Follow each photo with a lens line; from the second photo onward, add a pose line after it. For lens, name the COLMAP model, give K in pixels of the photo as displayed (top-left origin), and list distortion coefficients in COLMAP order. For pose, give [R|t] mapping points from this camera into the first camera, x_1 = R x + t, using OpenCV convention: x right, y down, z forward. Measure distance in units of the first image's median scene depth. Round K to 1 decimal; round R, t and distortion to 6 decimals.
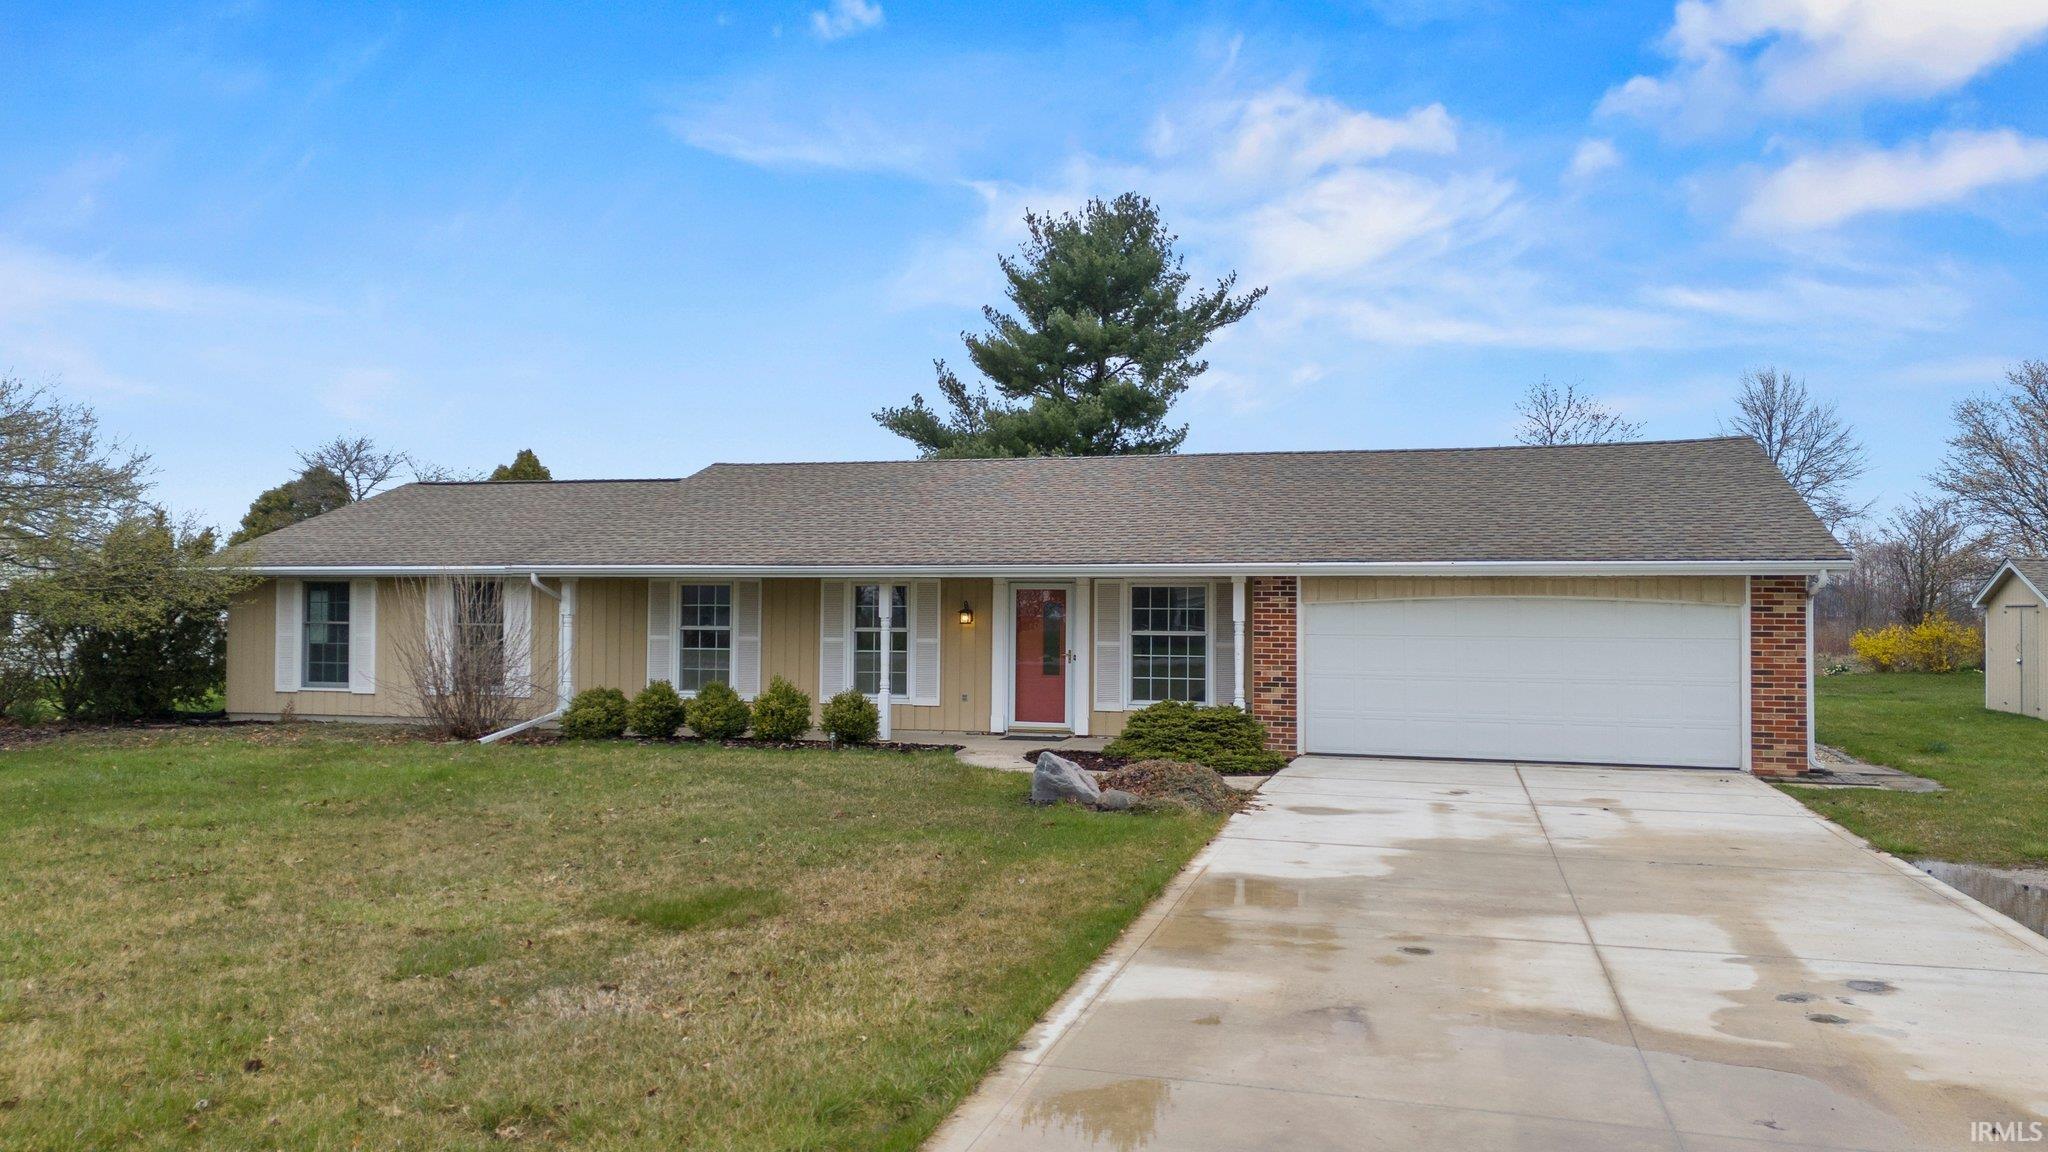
lens RADIAL K [[1476.8, 0, 1024.0], [0, 1476.8, 576.0], [0, 0, 1]] dist [0.090970, -0.106370]
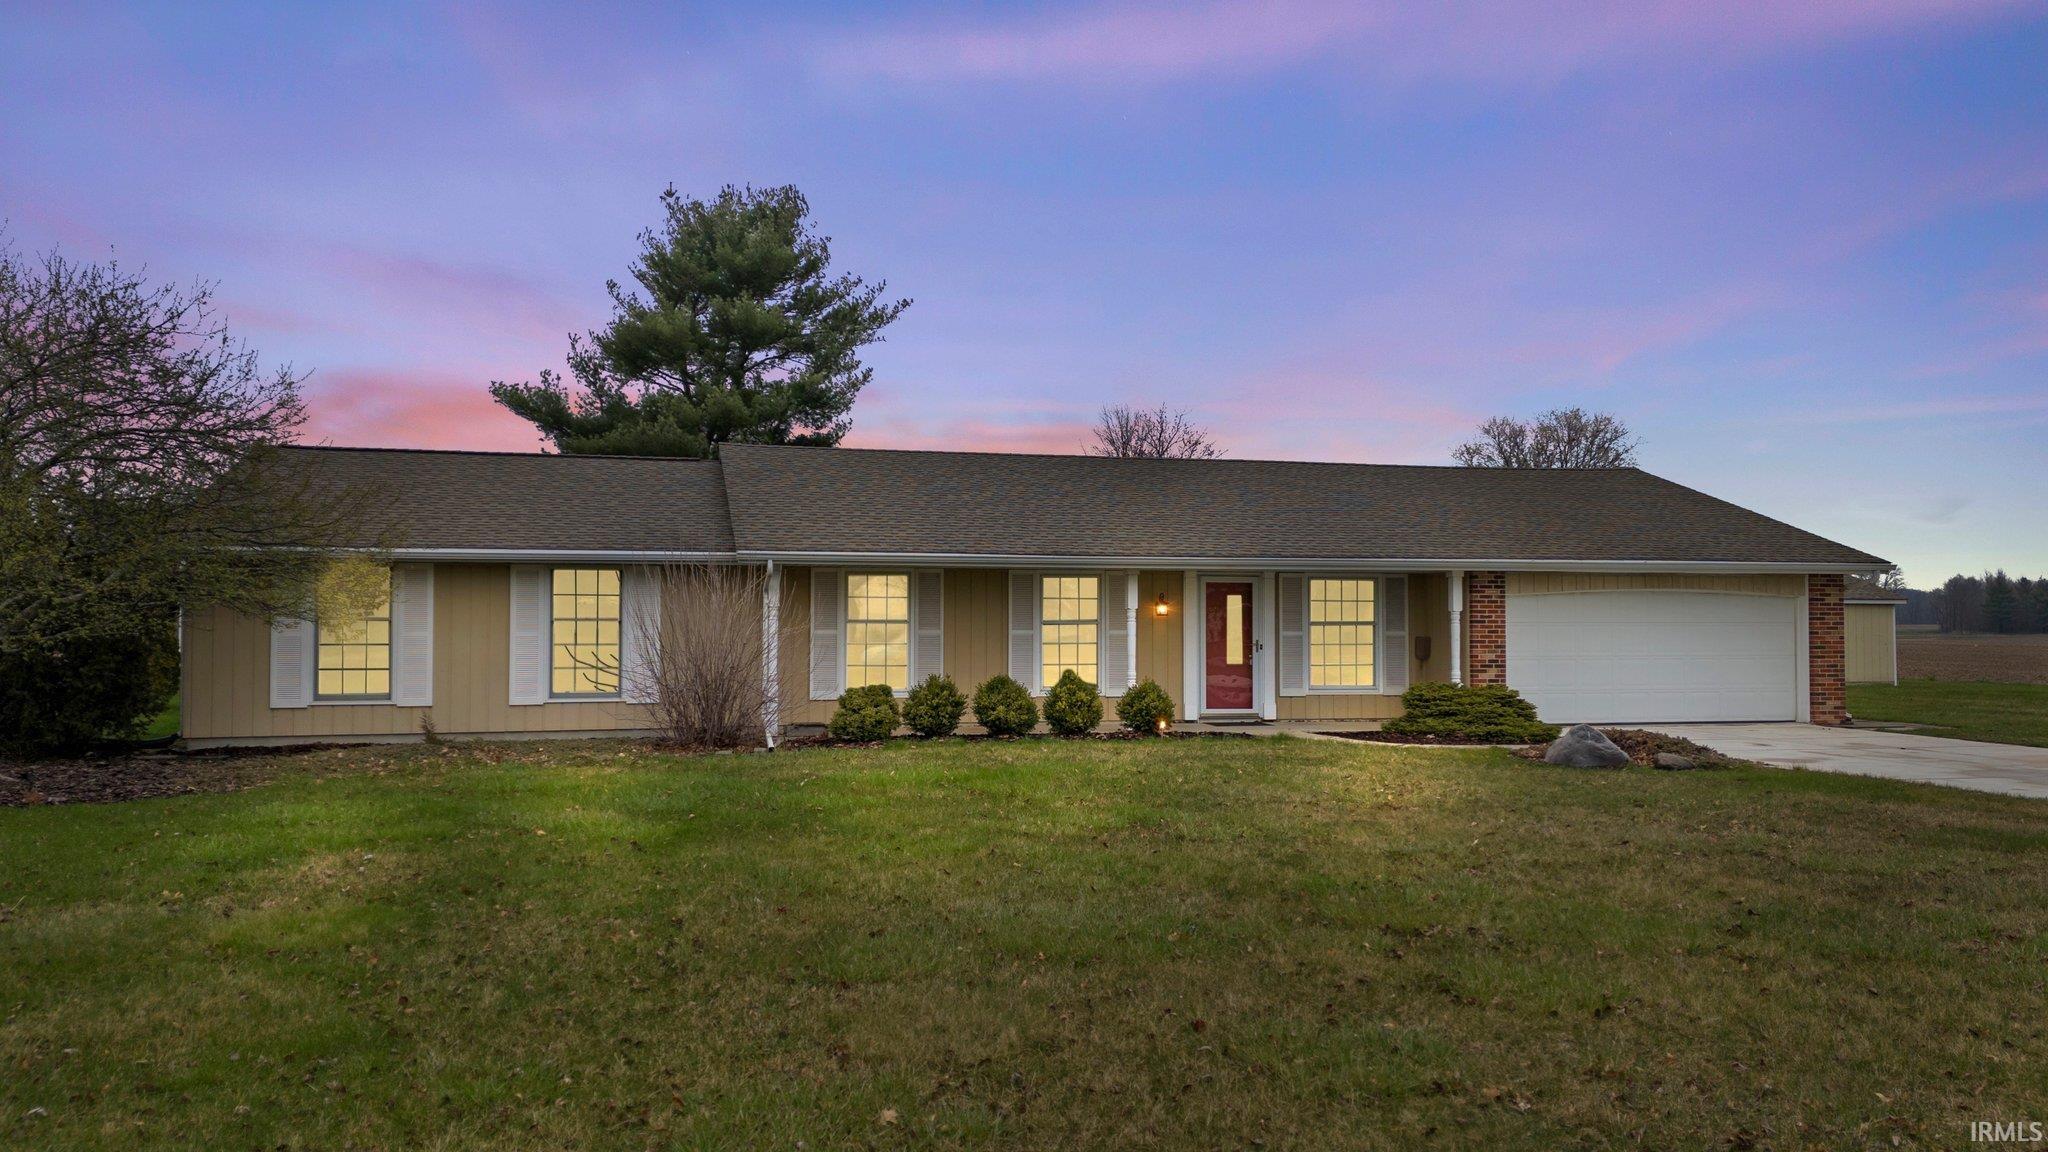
lens RADIAL K [[1476.8, 0, 1024.0], [0, 1476.8, 576.0], [0, 0, 1]] dist [0.090970, -0.106370]
pose [[0.862897, 0.011341, 0.505252, -0.560856], [-0.008975, 0.999934, -0.007117, 0.011746], [-0.505300, 0.001607, 0.862942, 0.145462]]
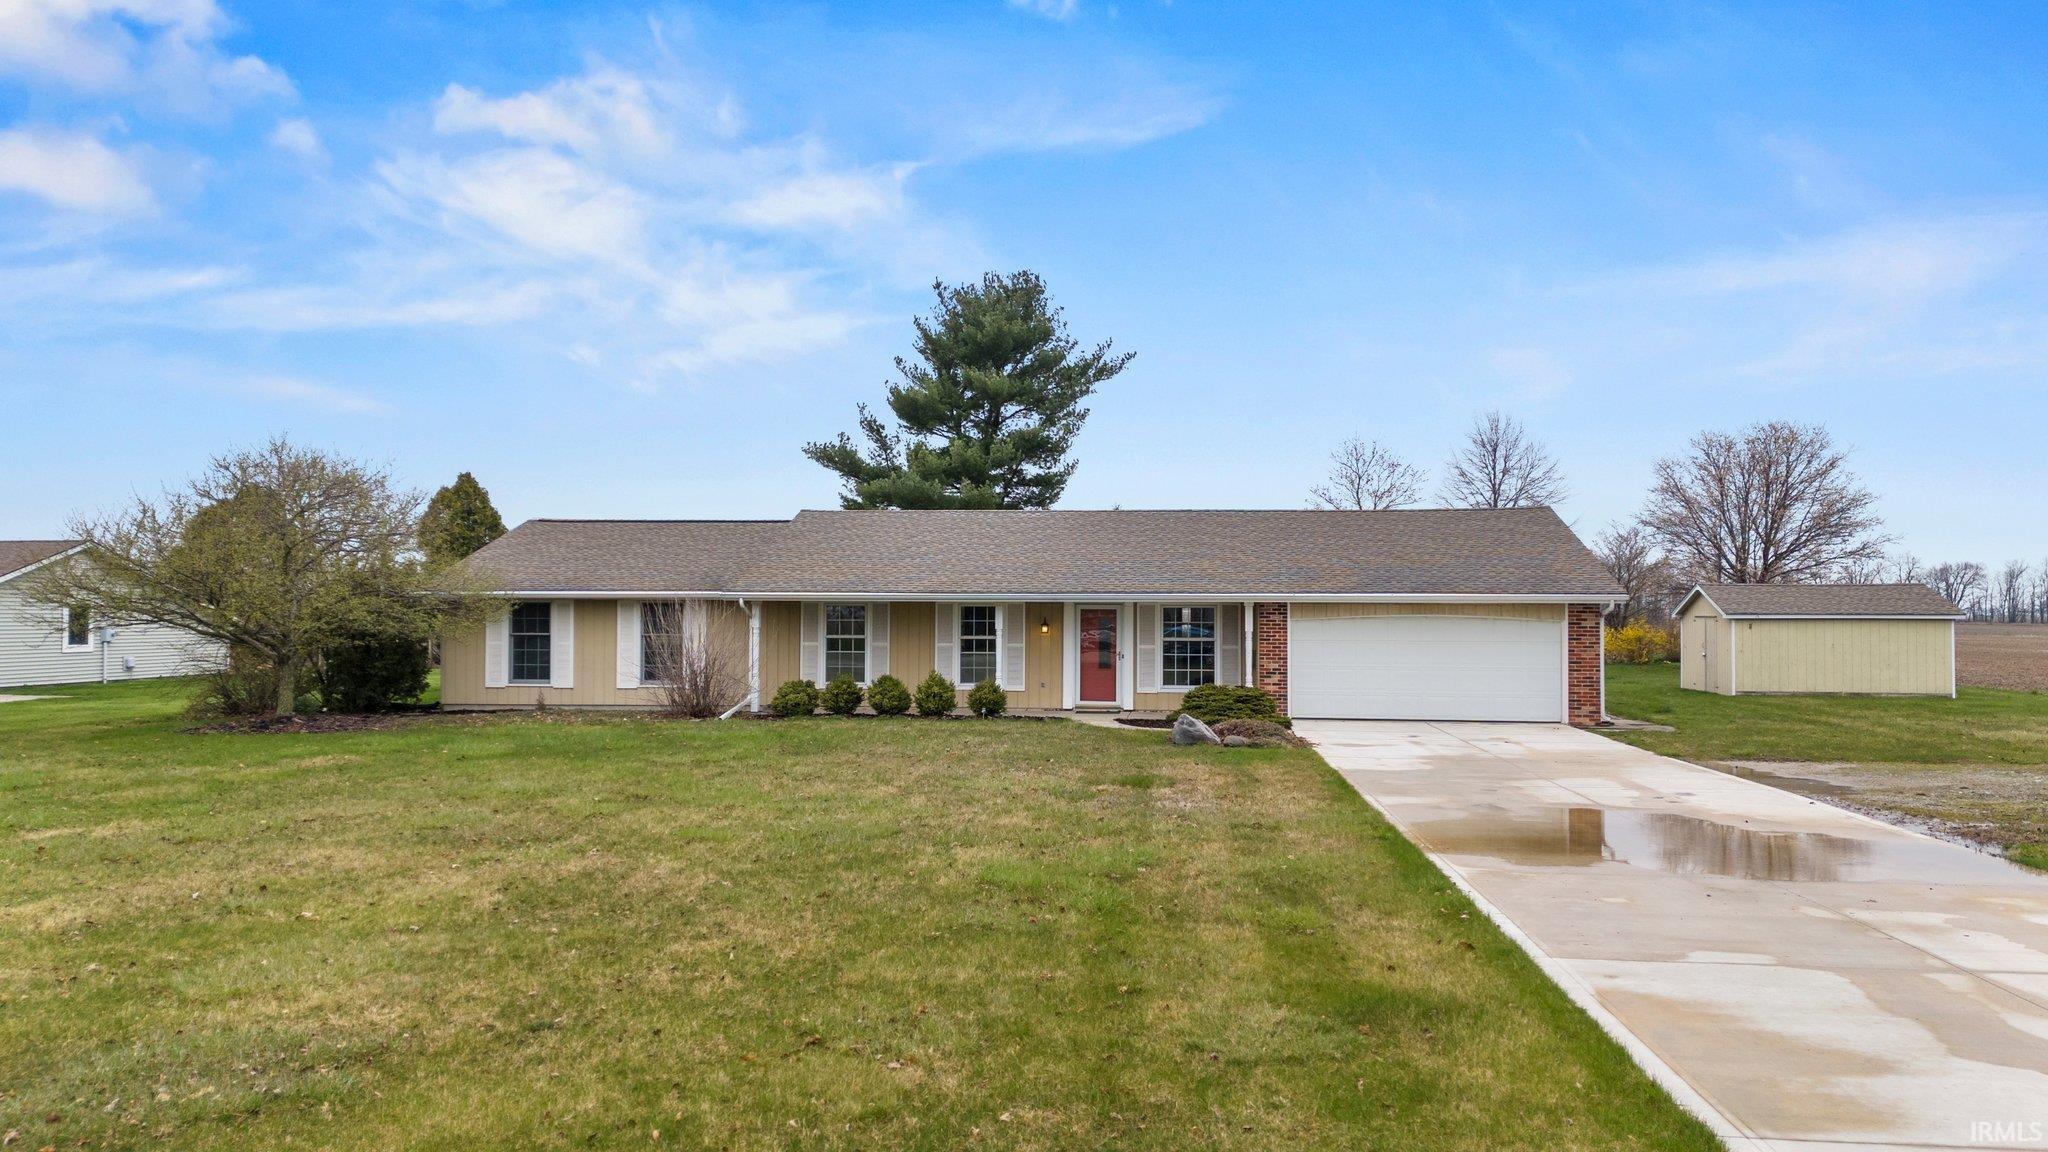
lens RADIAL K [[1476.8, 0, 1024.0], [0, 1476.8, 576.0], [0, 0, 1]] dist [0.090970, -0.106370]
pose [[0.984874, 0.002452, 0.173253, -0.268412], [-0.002407, 0.999997, -0.000466, -0.019482], [-0.173253, 0.000042, 0.984877, -0.349989]]
